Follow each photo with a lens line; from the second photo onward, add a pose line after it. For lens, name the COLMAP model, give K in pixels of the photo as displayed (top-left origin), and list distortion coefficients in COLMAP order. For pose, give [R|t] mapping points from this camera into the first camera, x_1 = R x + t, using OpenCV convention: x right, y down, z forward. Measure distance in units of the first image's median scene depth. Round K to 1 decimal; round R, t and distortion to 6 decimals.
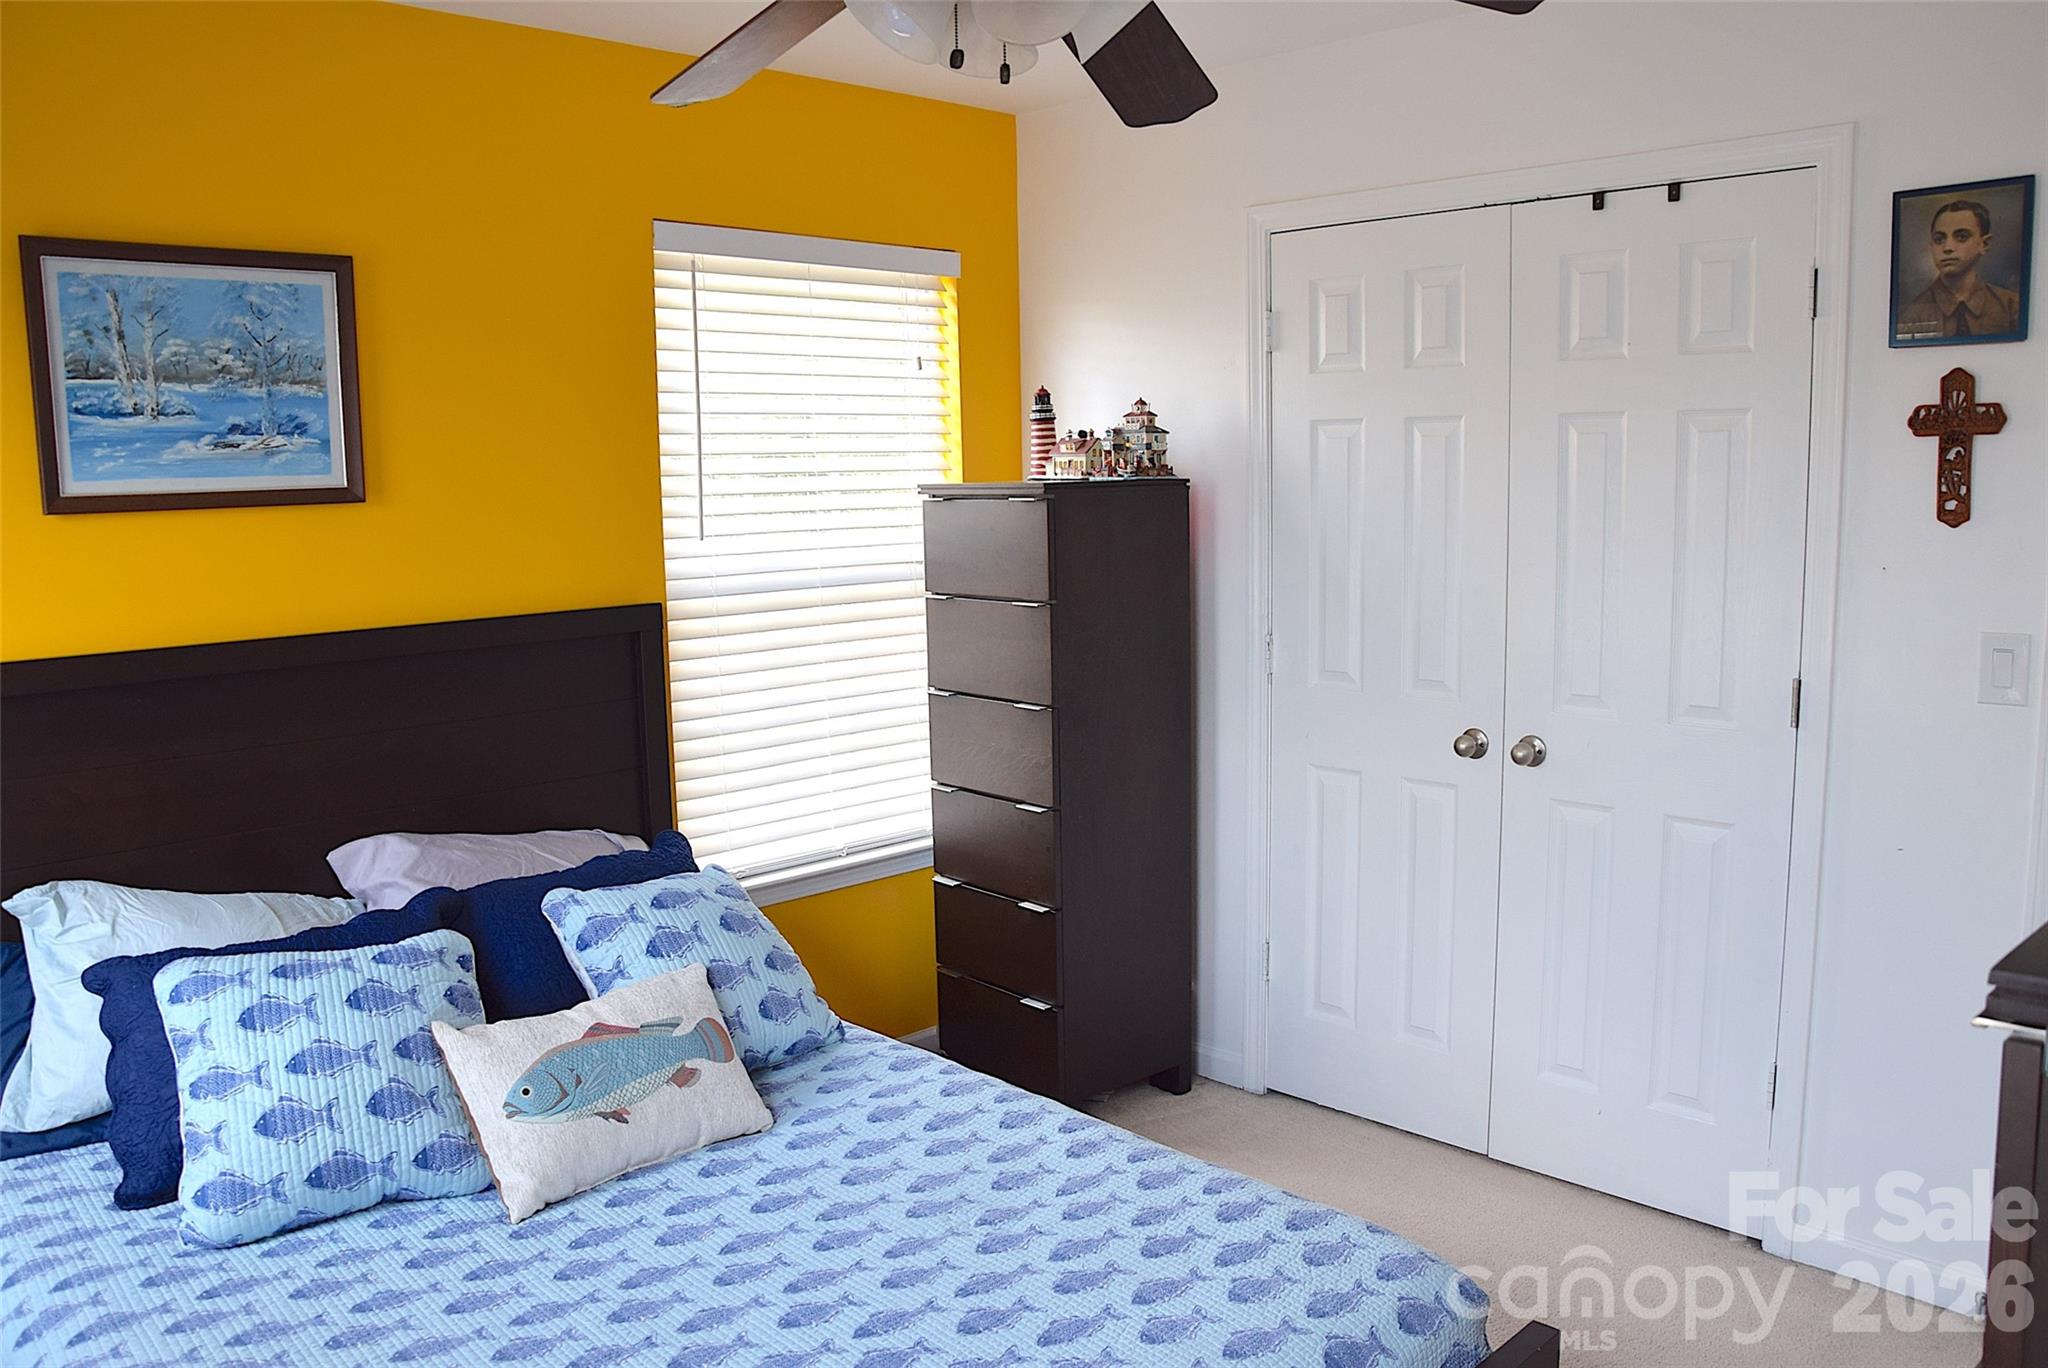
lens RADIAL K [[1613.5, 0, 1019.1], [0, 1613.5, 686.4], [0, 0, 1]] dist [-0.159168, 0.129747]
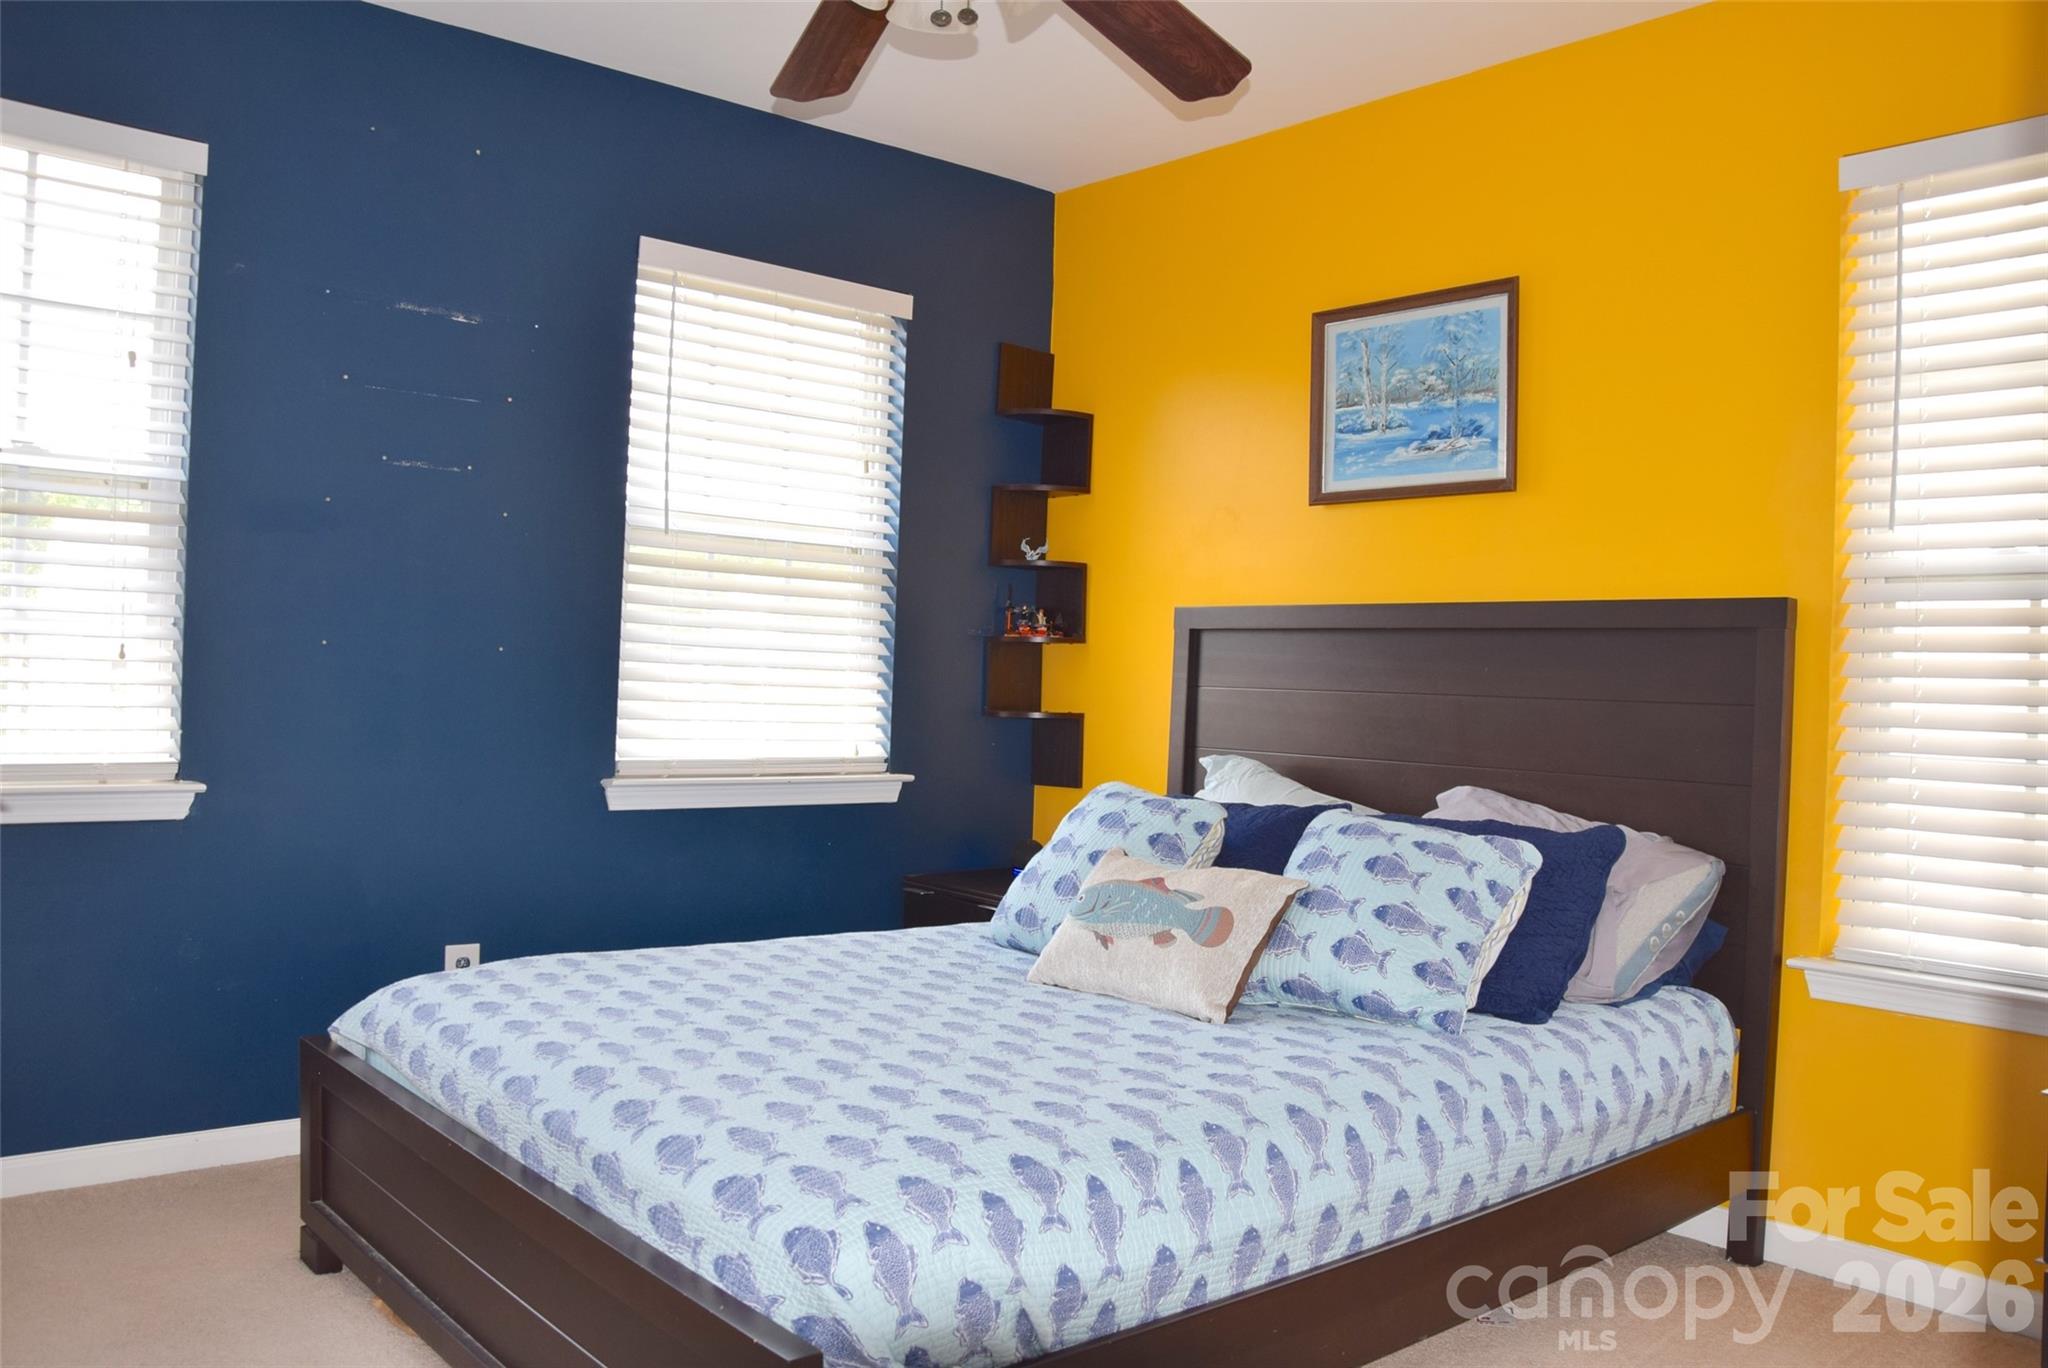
lens RADIAL K [[1613.5, 0, 1019.1], [0, 1613.5, 686.4], [0, 0, 1]] dist [-0.159168, 0.129747]
pose [[-0.063115, 0.027437, -0.997629, 0.793788], [-0.158762, 0.986617, 0.037178, 0.036666], [0.985298, 0.160732, -0.057914, 0.798919]]
